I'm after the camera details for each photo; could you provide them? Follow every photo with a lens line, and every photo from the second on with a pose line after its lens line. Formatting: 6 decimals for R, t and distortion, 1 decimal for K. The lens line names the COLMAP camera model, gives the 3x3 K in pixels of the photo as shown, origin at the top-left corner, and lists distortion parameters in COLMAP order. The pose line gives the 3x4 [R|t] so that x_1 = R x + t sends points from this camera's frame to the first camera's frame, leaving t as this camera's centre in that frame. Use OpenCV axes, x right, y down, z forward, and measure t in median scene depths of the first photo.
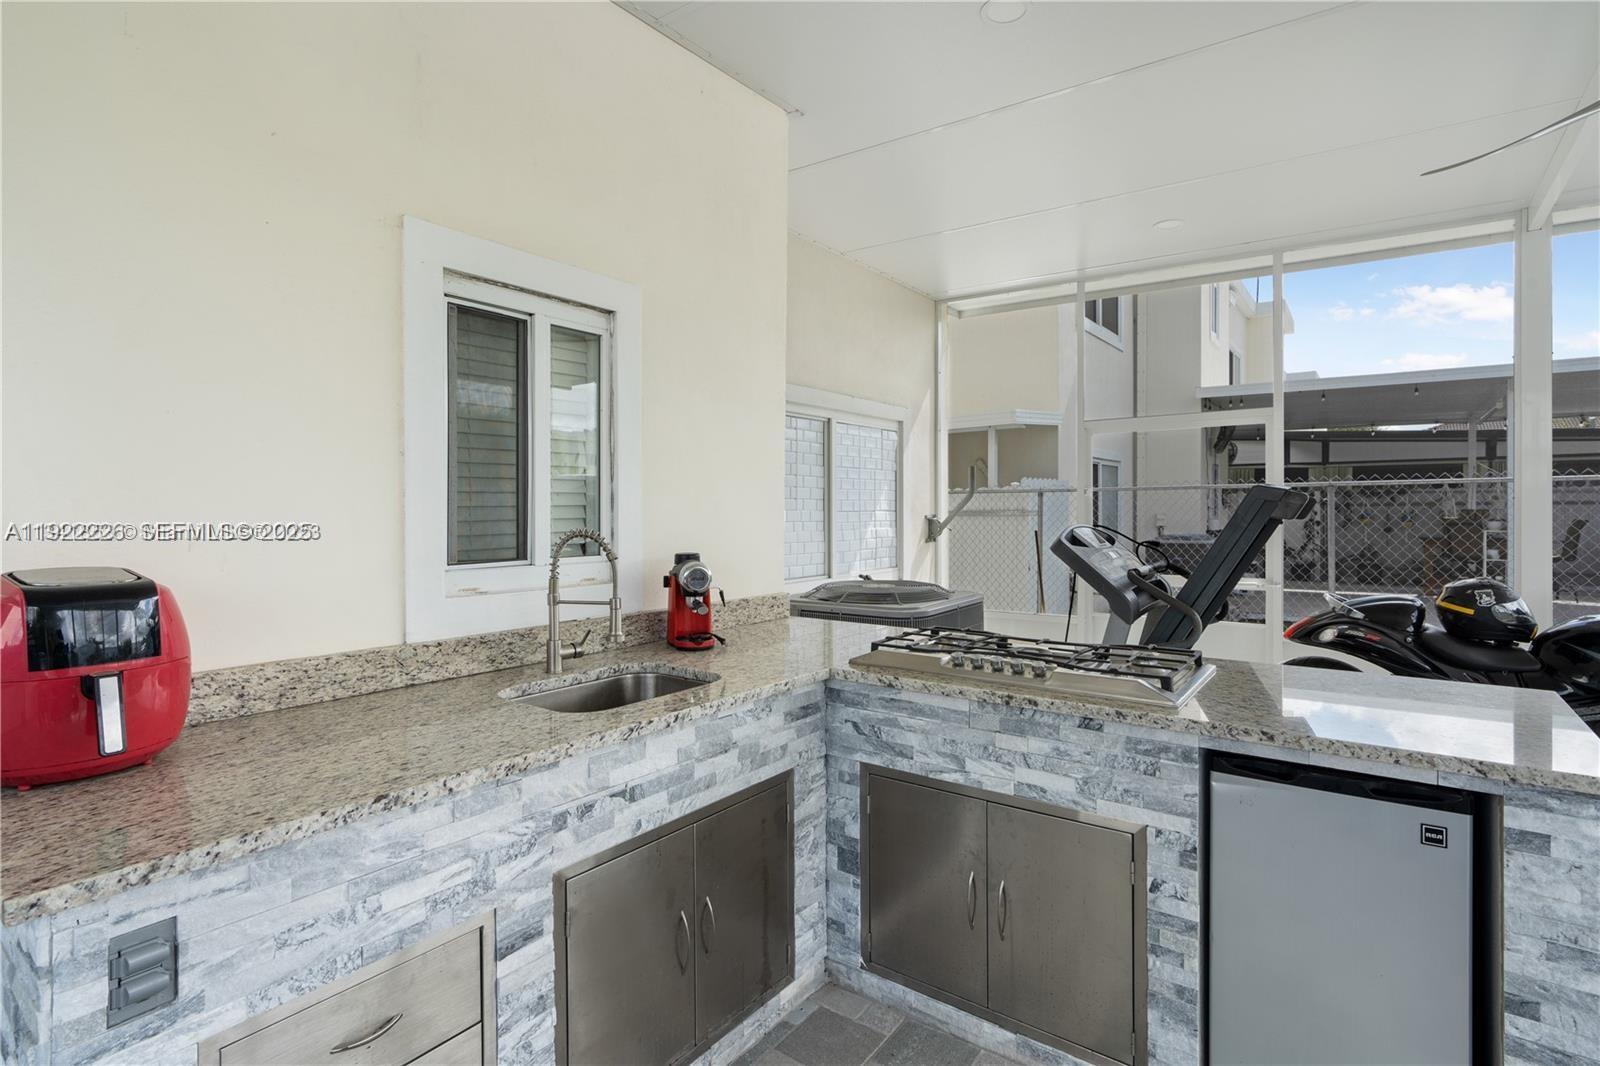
lens RADIAL K [[774.4, 0, 808.0], [0, 774.4, 522.7], [0, 0, 1]] dist [-0.000712, 0.000958]
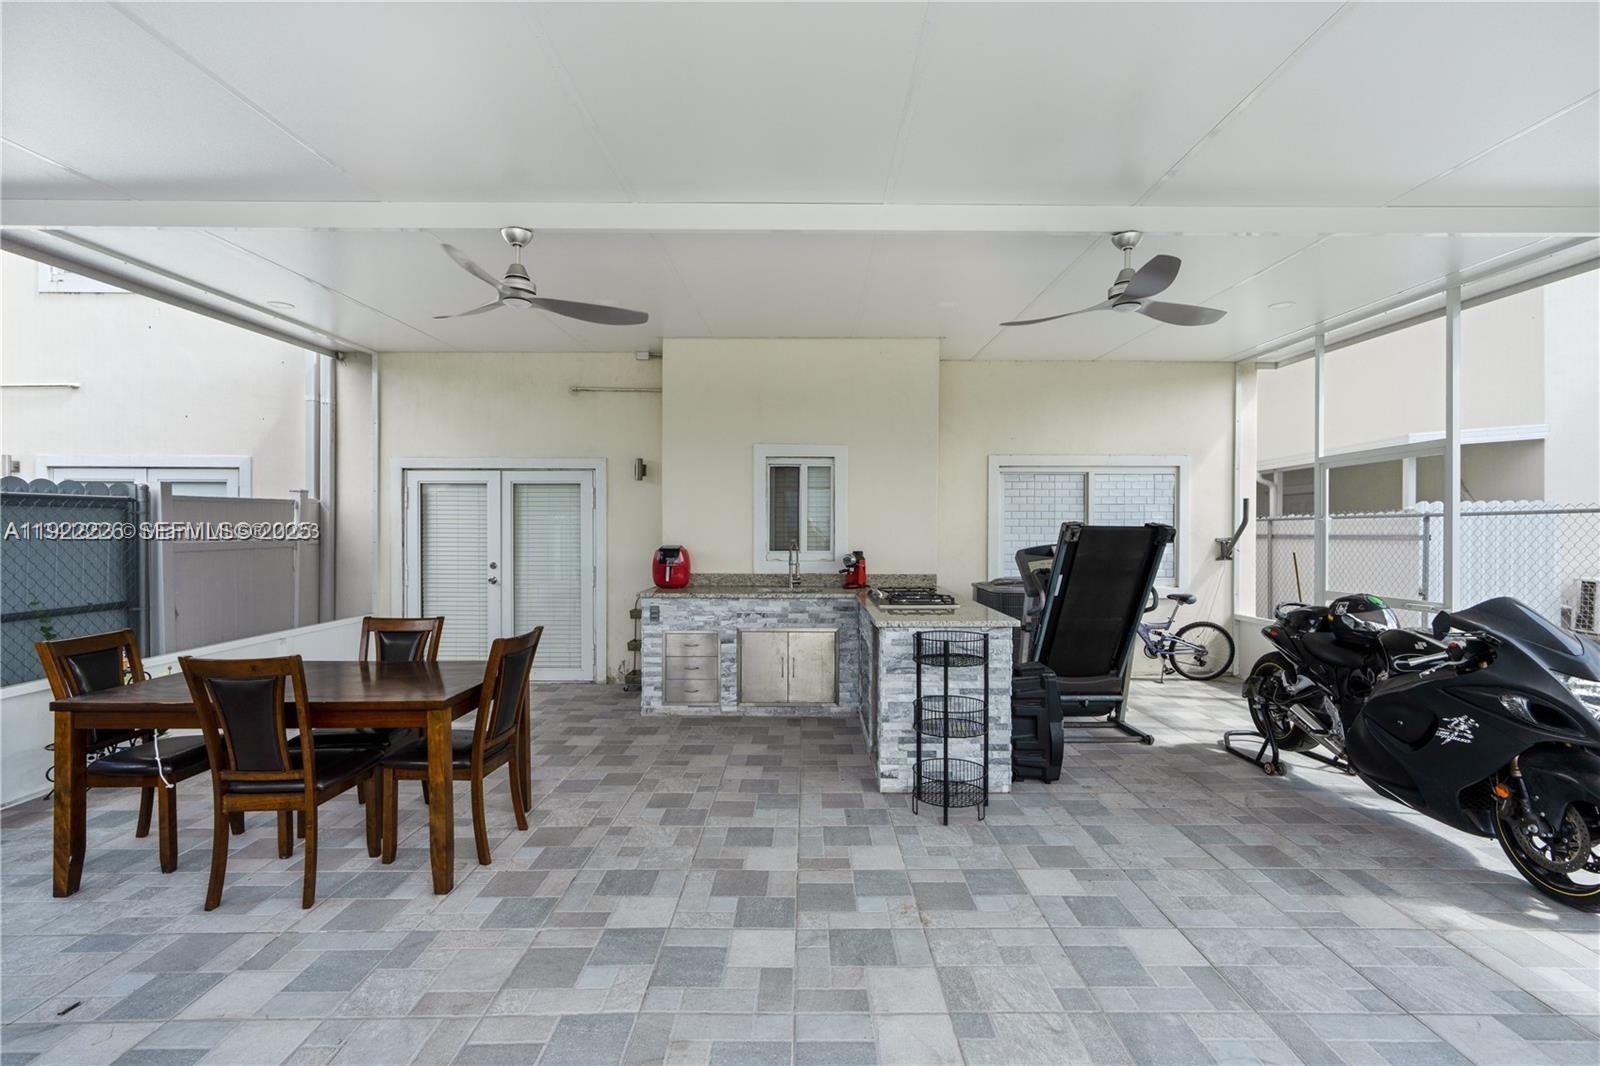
lens RADIAL K [[724.8, 0, 810.4], [0, 724.8, 532.3], [0, 0, 1]] dist [-0.017878, 0.002607]
pose [[0.592915, 0.002619, -0.805261, 2.035736], [-0.015491, 0.999847, -0.008154, 0.000836], [0.805116, 0.017309, 0.592864, -0.619778]]
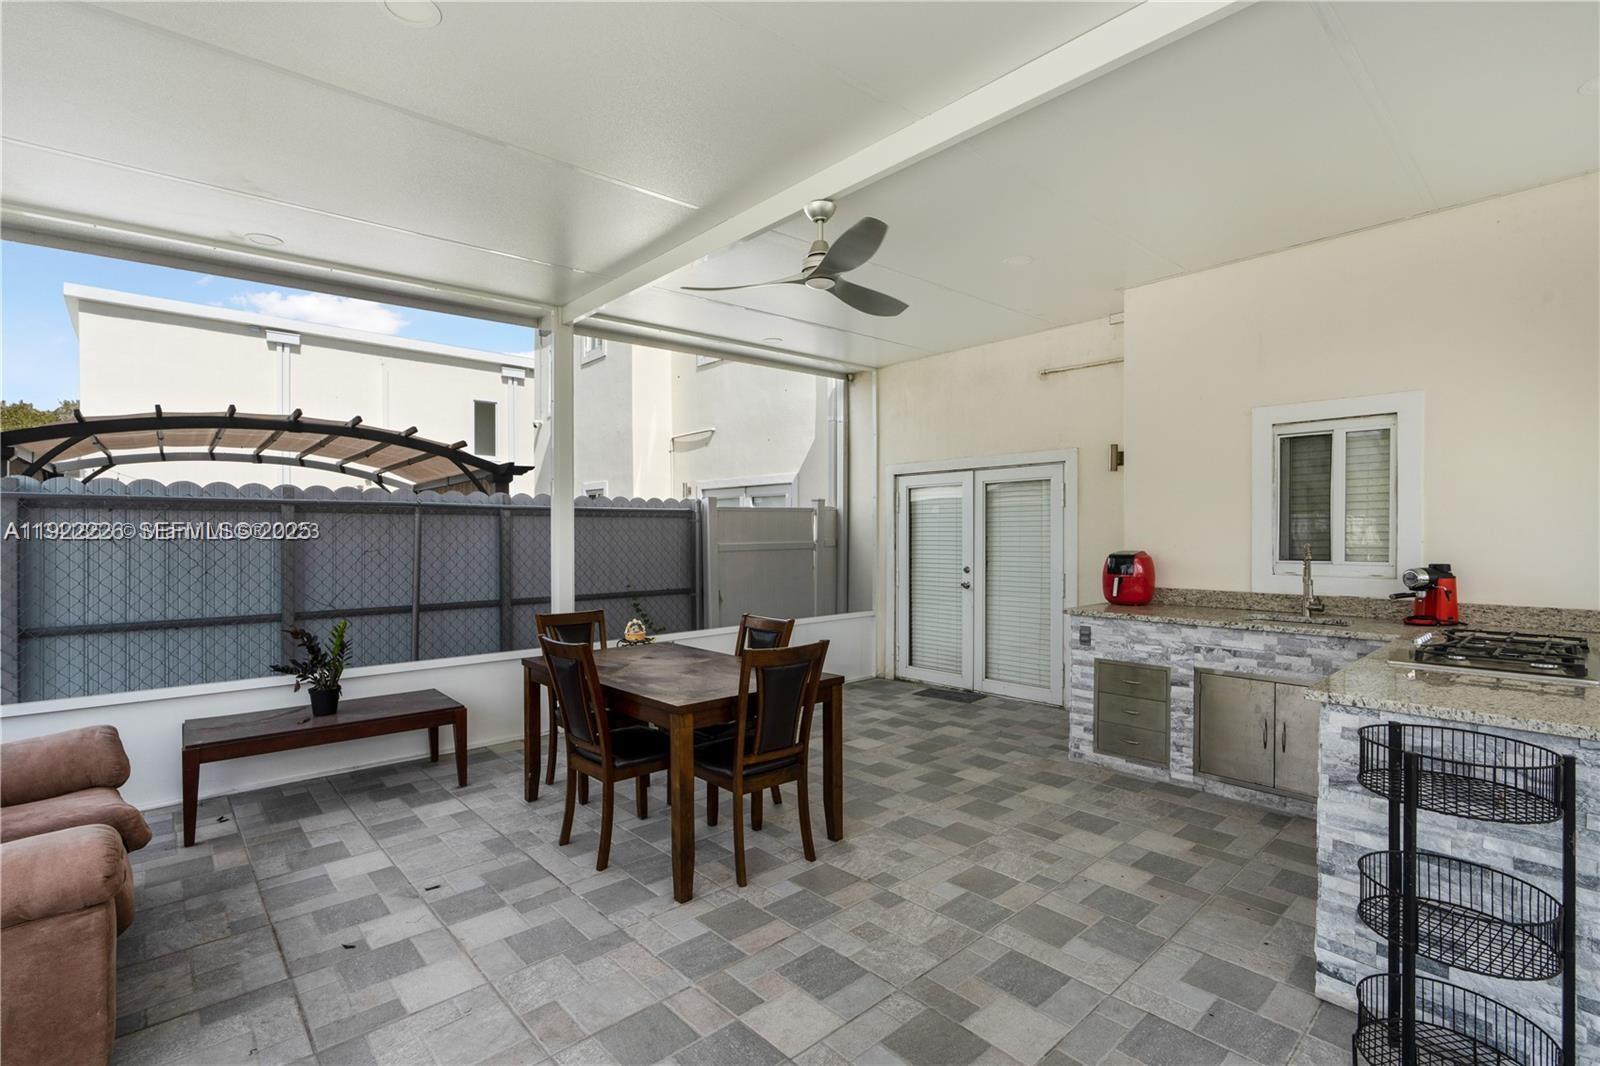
lens RADIAL K [[724.8, 0, 808.1], [0, 724.8, 540.2], [0, 0, 1]] dist [-0.017878, 0.002607]
pose [[-0.199703, 0.007299, -0.979829, 1.796946], [-0.013638, 0.999855, 0.010227, -0.004288], [0.979762, 0.015405, -0.199574, 0.116374]]
